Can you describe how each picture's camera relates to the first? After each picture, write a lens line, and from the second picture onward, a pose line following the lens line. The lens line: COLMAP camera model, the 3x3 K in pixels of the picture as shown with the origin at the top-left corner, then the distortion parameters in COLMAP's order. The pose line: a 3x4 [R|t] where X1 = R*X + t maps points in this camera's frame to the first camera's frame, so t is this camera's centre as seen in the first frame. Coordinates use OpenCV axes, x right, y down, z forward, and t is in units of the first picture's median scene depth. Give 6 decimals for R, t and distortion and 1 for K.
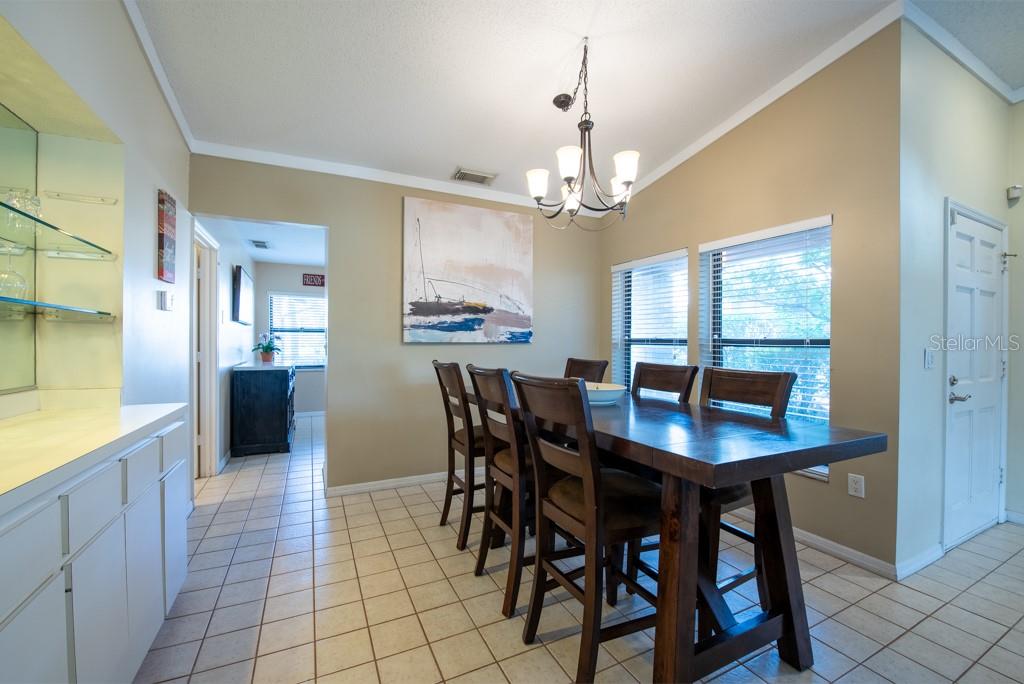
lens RADIAL K [[402.7, 0, 491.6], [0, 402.7, 337.9], [0, 0, 1]] dist [0.013592, -0.003316]
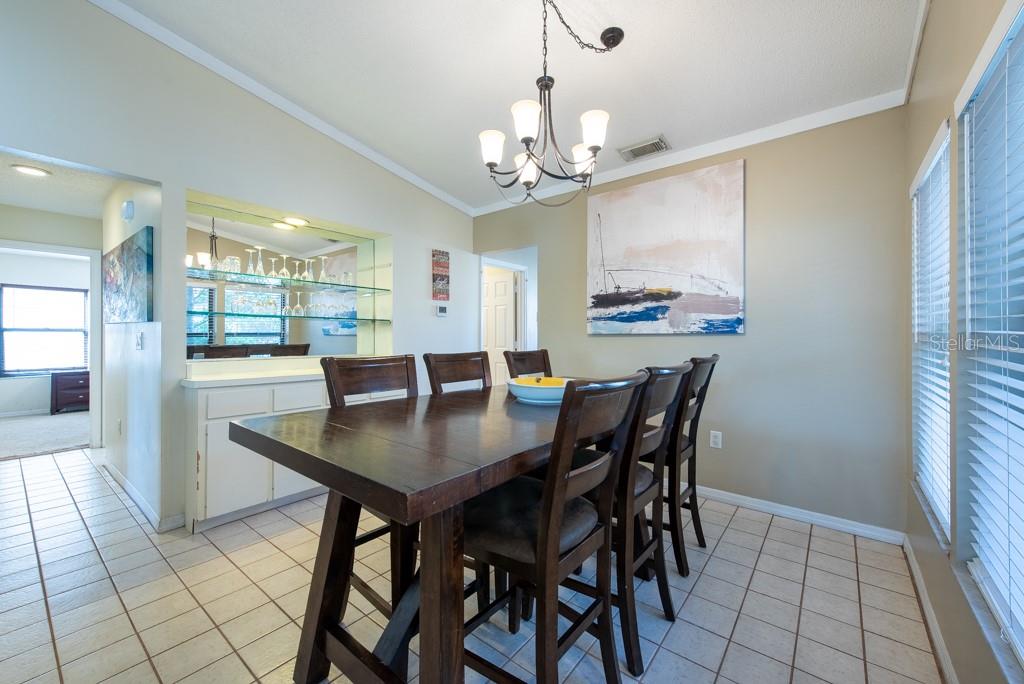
lens RADIAL K [[402.7, 0, 519.6], [0, 402.7, 337.2], [0, 0, 1]] dist [0.013592, -0.003316]
pose [[0.470034, -0.002659, -0.882644, 0.603821], [0.008082, 0.999967, 0.001291, 0.015788], [0.882611, -0.007741, 0.470040, 0.321489]]
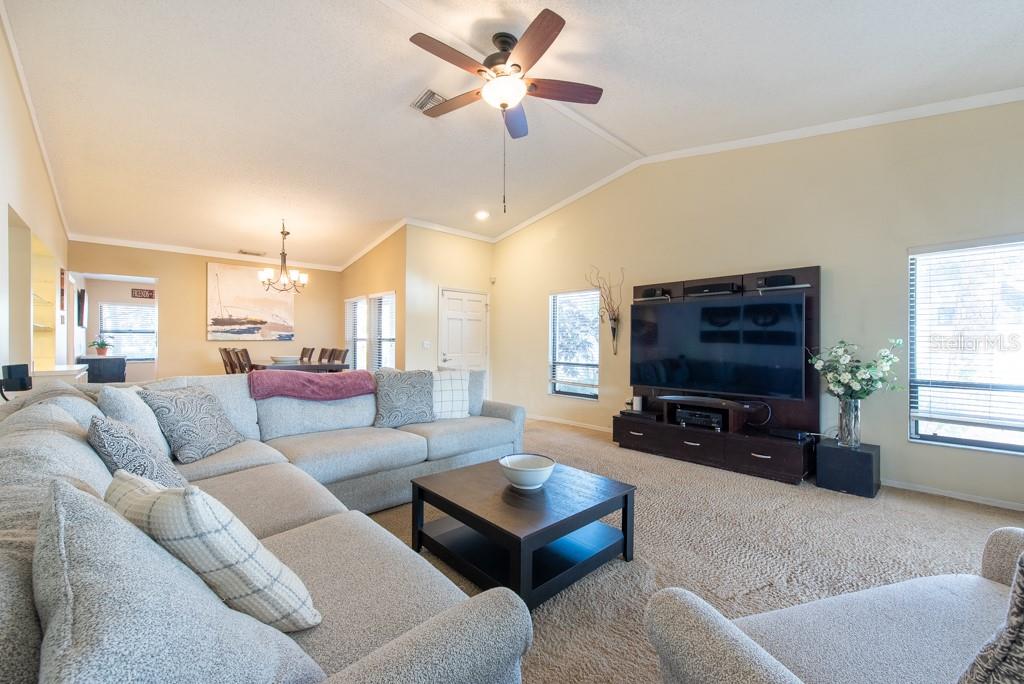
lens RADIAL K [[402.7, 0, 503.8], [0, 402.7, 340.8], [0, 0, 1]] dist [0.013592, -0.003316]
pose [[0.947368, -0.003188, 0.320129, 0.454540], [0.001424, 0.999982, 0.005742, 0.005815], [-0.320142, -0.004984, 0.947356, -1.150067]]
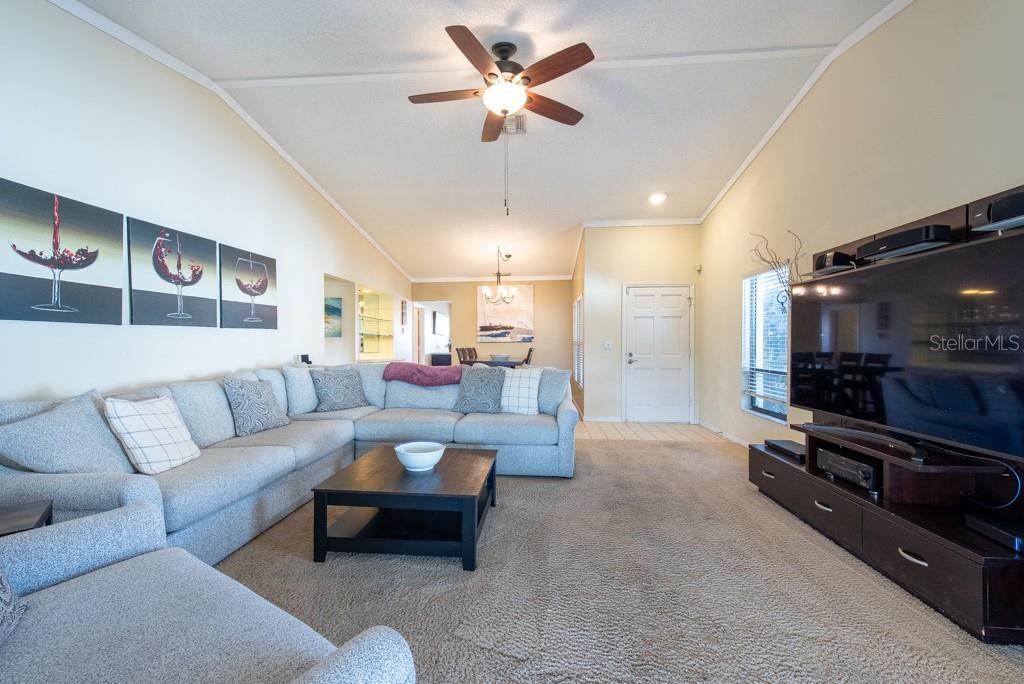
lens RADIAL K [[402.7, 0, 507.5], [0, 402.7, 349.9], [0, 0, 1]] dist [0.013592, -0.003316]
pose [[0.873370, -0.001149, -0.487056, 1.150429], [0.011964, 0.999746, 0.019094, 0.014126], [0.486911, -0.022503, 0.873162, -1.109388]]
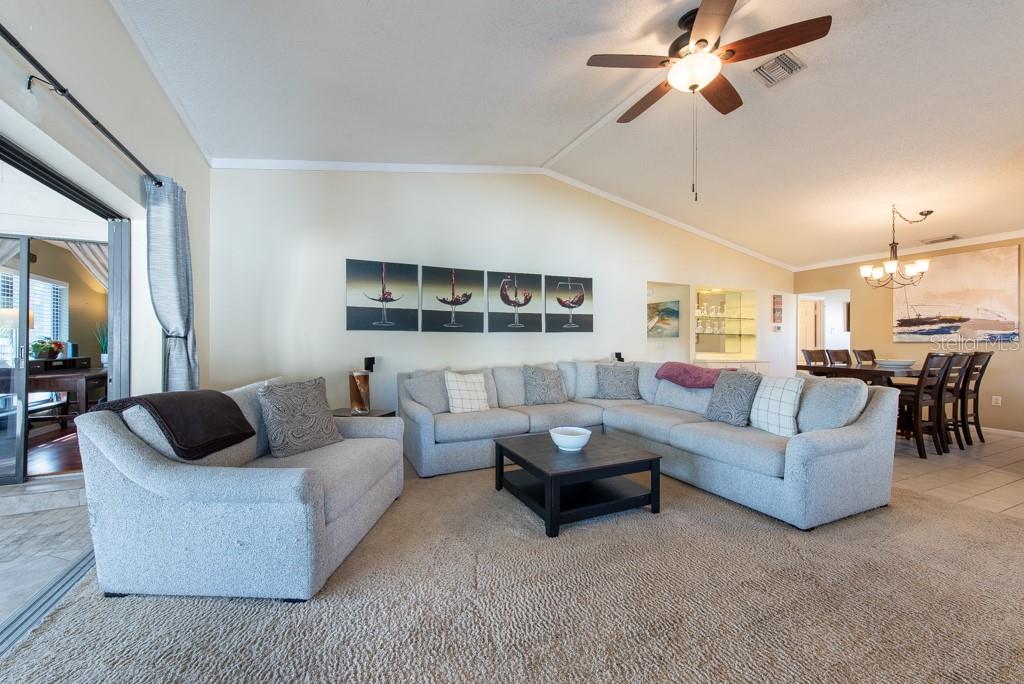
lens RADIAL K [[402.7, 0, 517.9], [0, 402.7, 344.7], [0, 0, 1]] dist [0.013592, -0.003316]
pose [[0.025062, -0.005428, -0.999671, 1.497752], [0.006136, 0.999967, -0.005276, 0.021293], [0.999667, -0.006002, 0.025095, -0.709535]]
